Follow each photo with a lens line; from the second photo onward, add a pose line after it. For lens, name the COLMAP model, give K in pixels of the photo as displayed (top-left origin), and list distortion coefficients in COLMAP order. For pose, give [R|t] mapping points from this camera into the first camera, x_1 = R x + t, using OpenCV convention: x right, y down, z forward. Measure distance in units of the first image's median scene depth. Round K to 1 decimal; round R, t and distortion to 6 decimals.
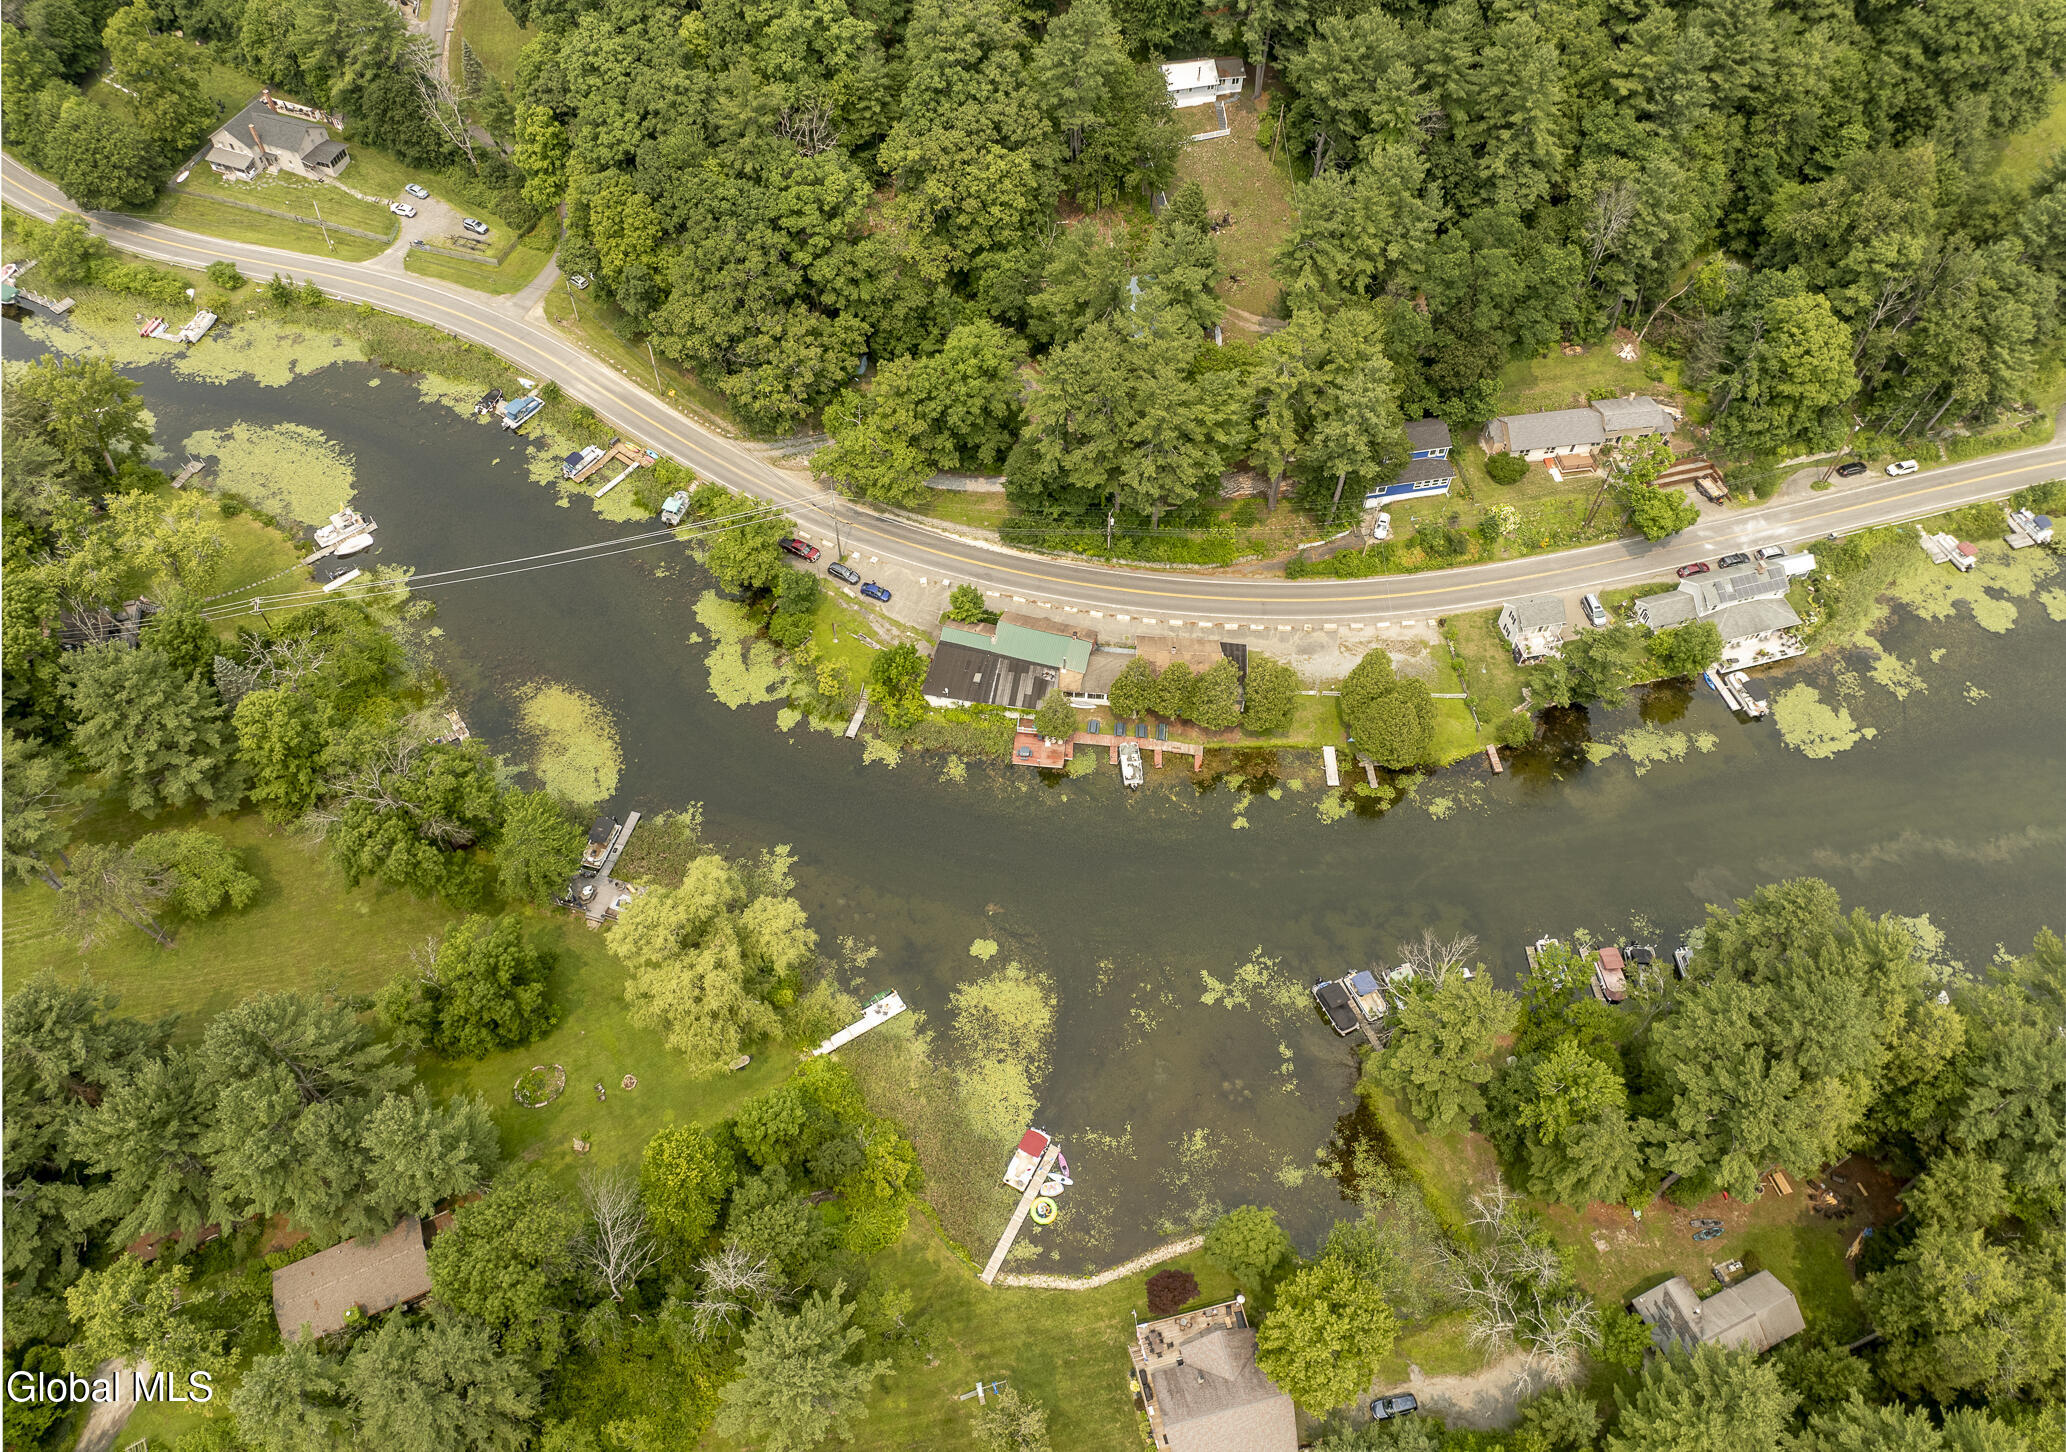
lens RADIAL K [[1421.5, 0, 1033.0], [0, 1421.5, 726.0], [0, 0, 1]] dist [-0.038806, -0.000927]
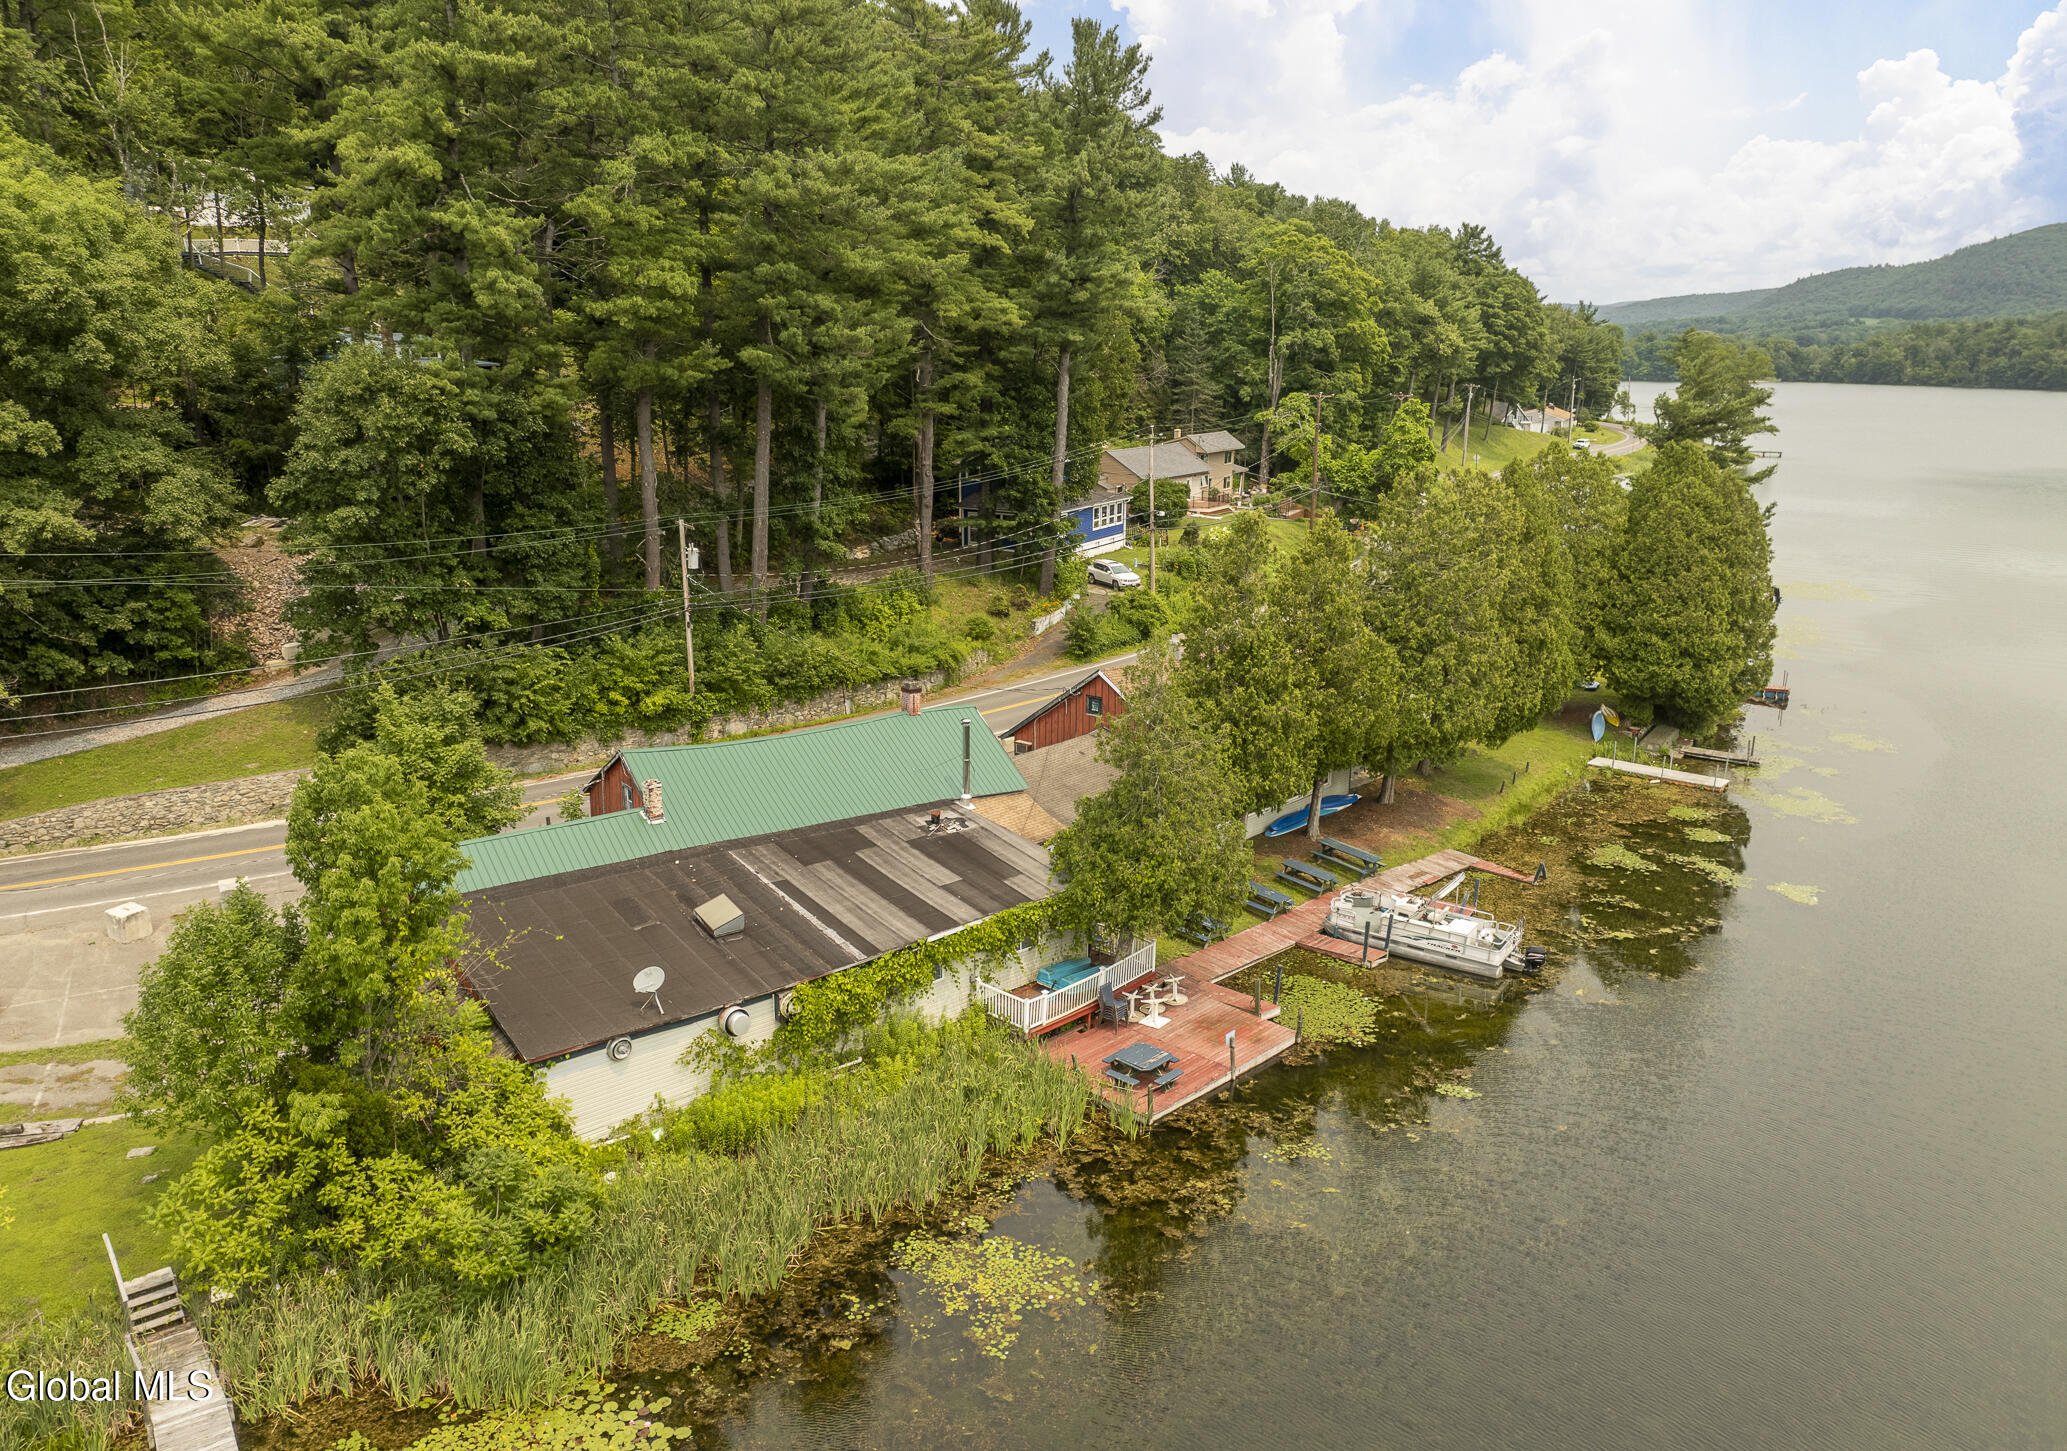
lens RADIAL K [[1456.6, 0, 1033.5], [0, 1456.6, 725.5], [0, 0, 1]] dist [-0.058277, 0.038361]
pose [[0.641735, -0.206323, 0.738652, -0.156722], [0.628983, 0.692668, -0.352976, 0.048199], [-0.438813, 0.691117, 0.574283, 0.845007]]
